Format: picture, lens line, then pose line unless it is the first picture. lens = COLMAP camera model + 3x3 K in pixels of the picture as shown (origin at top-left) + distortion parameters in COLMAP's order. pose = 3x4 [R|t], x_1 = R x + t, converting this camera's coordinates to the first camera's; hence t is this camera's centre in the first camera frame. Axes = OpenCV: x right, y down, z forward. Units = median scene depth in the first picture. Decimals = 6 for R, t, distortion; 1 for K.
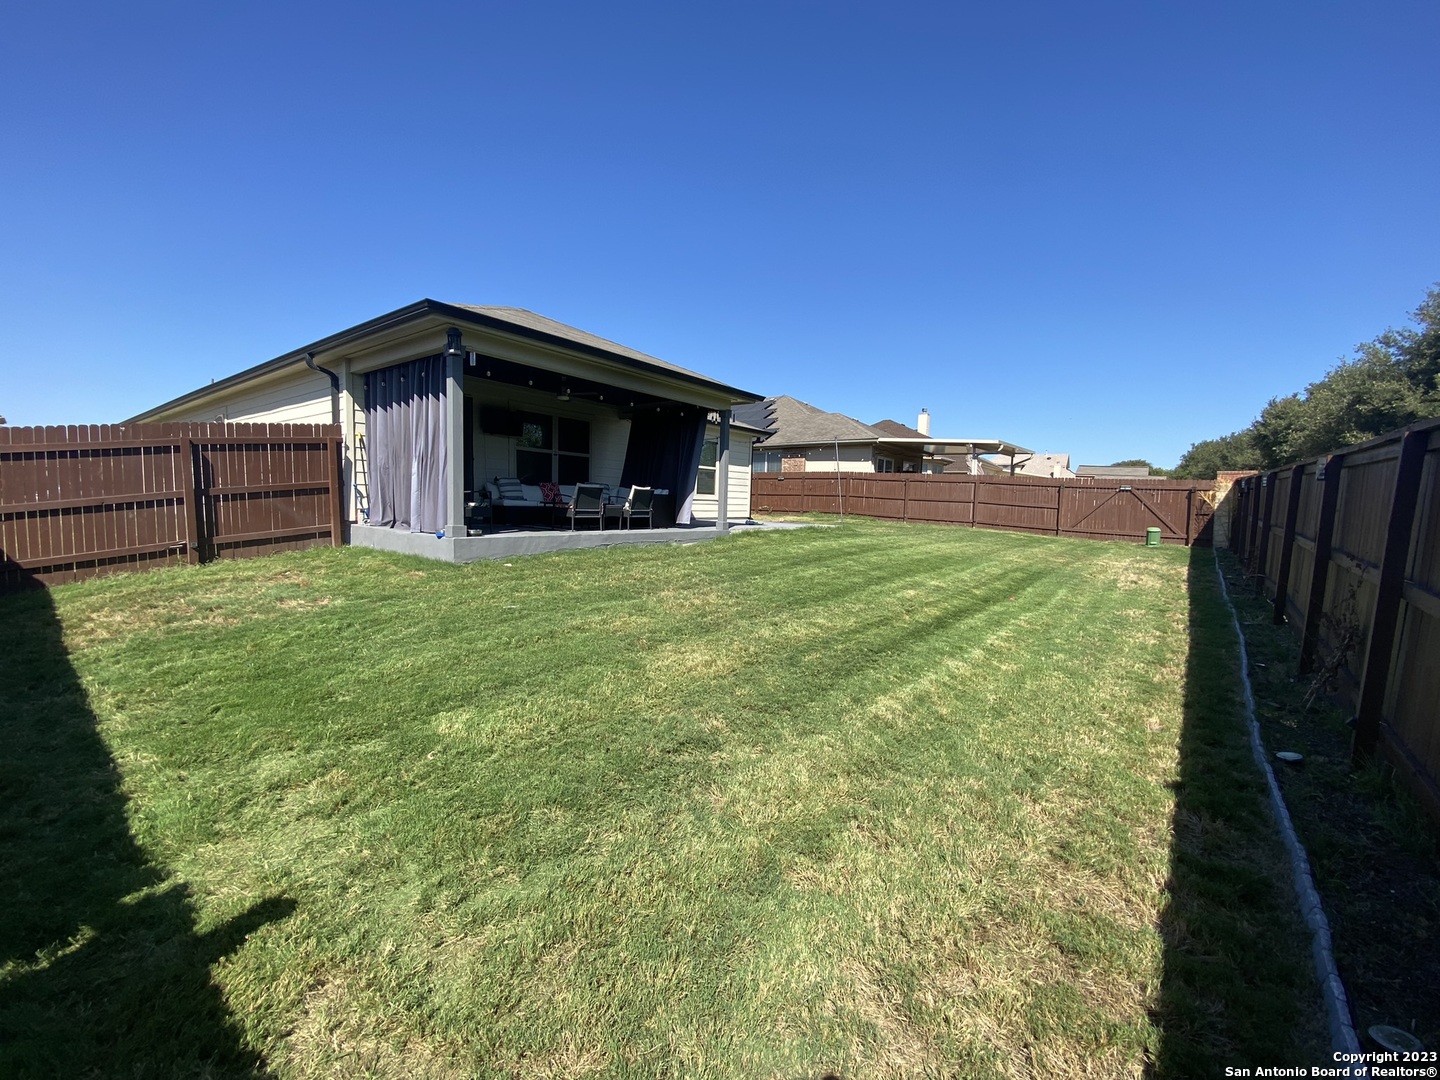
lens RADIAL K [[585.5, 0, 720.0], [0, 585.5, 540.0], [0, 0, 1]] dist [0.017271, -0.019638]
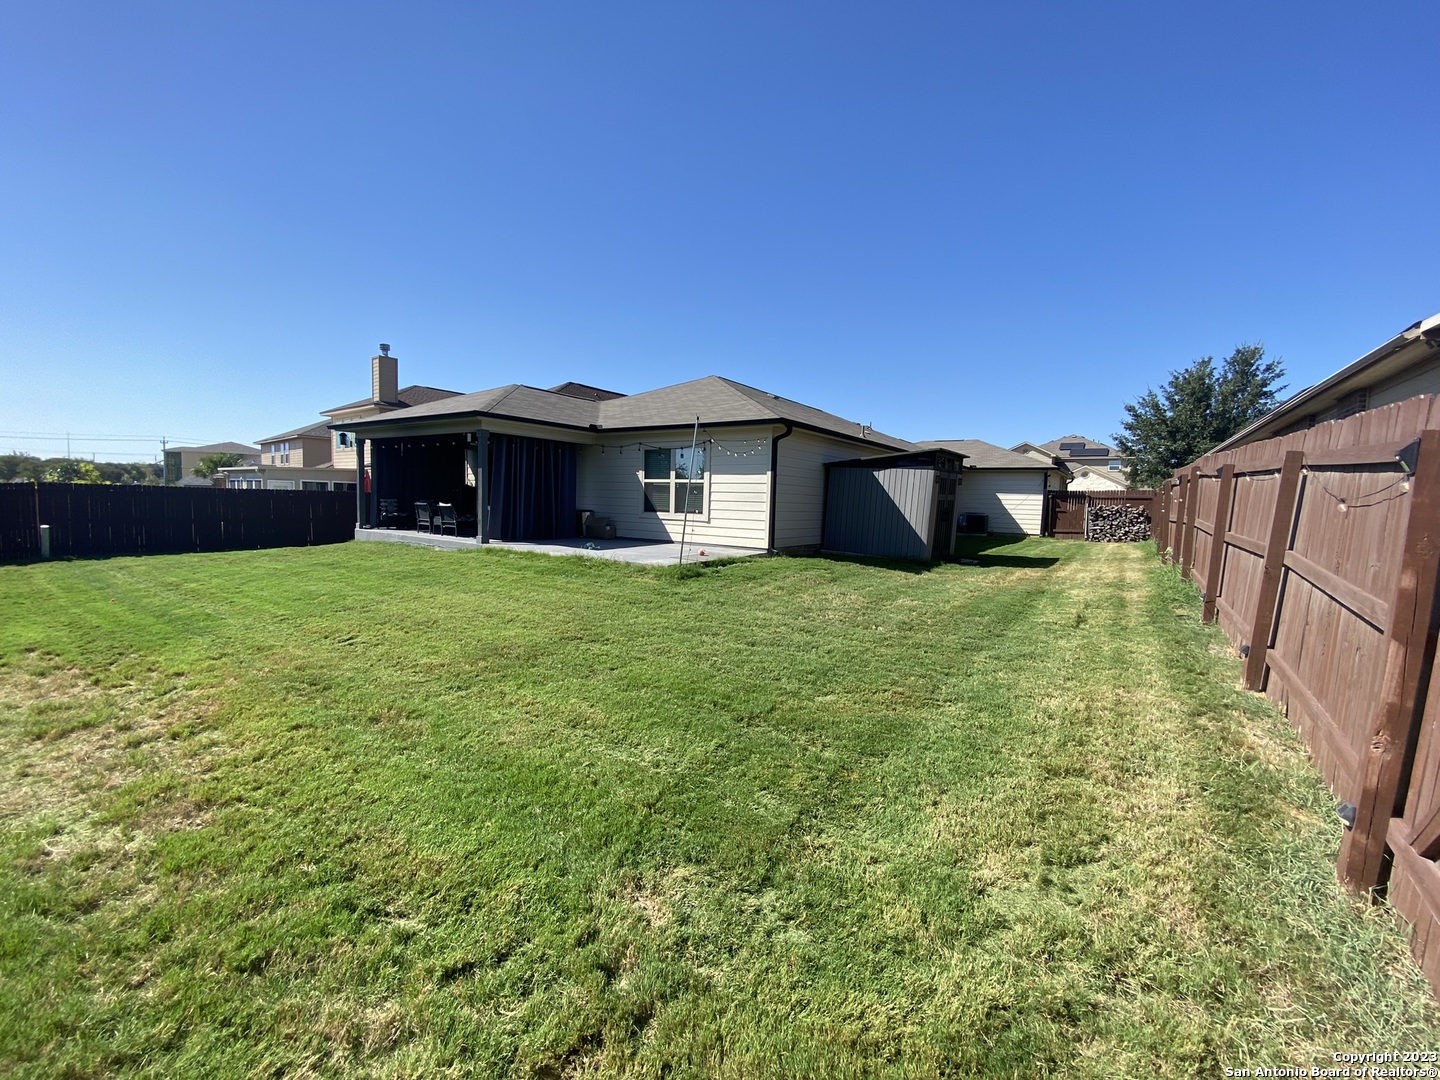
lens RADIAL K [[585.5, 0, 720.0], [0, 585.5, 540.0], [0, 0, 1]] dist [0.017271, -0.019638]
pose [[0.041862, 0.016383, -0.998989, 0.785205], [-0.097989, 0.995113, 0.012213, -0.055108], [0.994307, 0.097379, 0.043262, 0.993295]]
